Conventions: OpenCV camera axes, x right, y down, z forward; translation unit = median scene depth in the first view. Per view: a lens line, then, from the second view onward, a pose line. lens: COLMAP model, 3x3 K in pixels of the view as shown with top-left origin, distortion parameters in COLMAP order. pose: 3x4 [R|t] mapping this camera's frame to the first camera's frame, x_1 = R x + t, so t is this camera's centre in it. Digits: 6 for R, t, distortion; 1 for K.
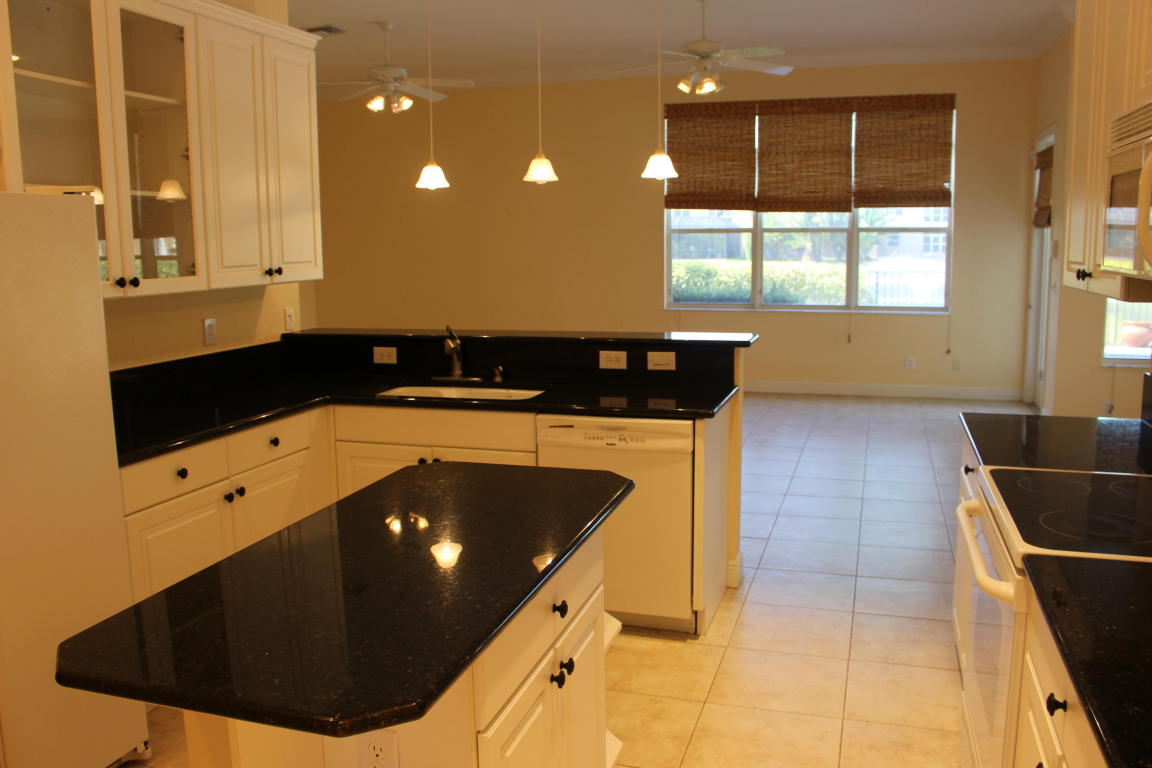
lens RADIAL K [[974.2, 0, 577.4], [0, 974.2, 381.0], [0, 0, 1]] dist [-0.041716, 0.053911]
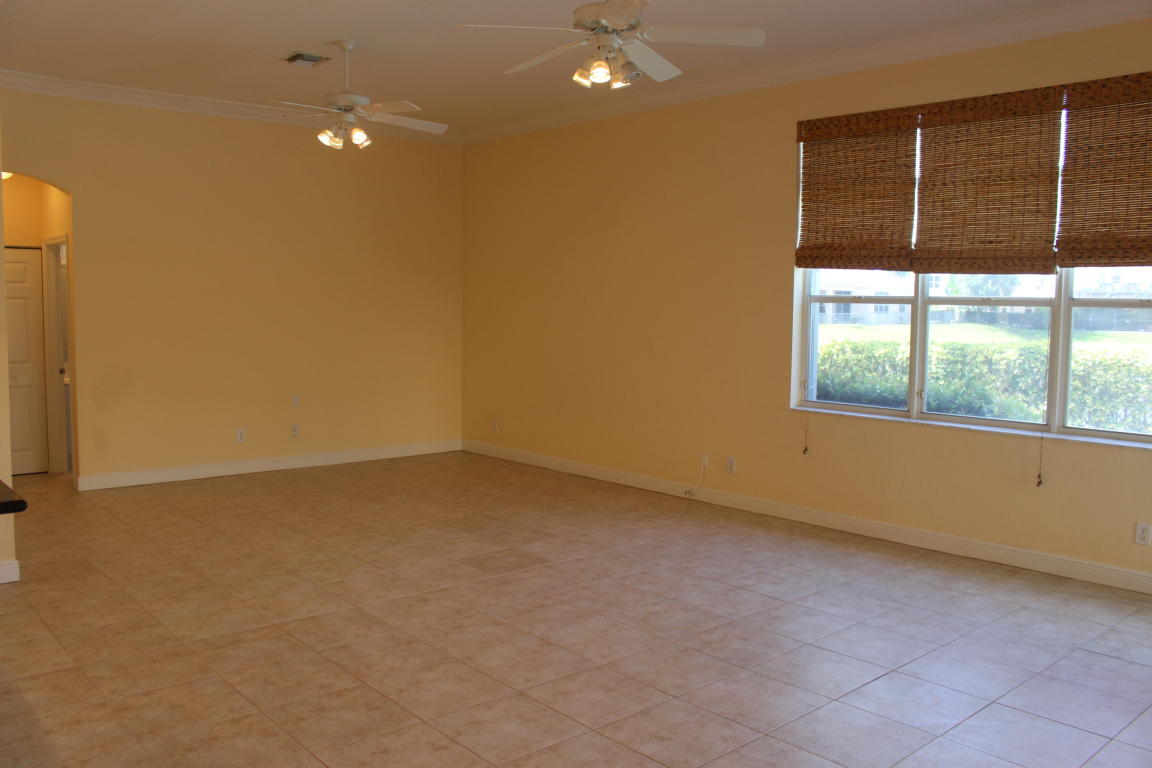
lens RADIAL K [[974.2, 0, 573.5], [0, 974.2, 387.4], [0, 0, 1]] dist [-0.041716, 0.053911]
pose [[0.867902, 0.063389, -0.492675, 0.321260], [-0.090037, 0.995470, -0.030529, -0.056713], [0.488508, 0.070855, 0.869678, 0.326453]]
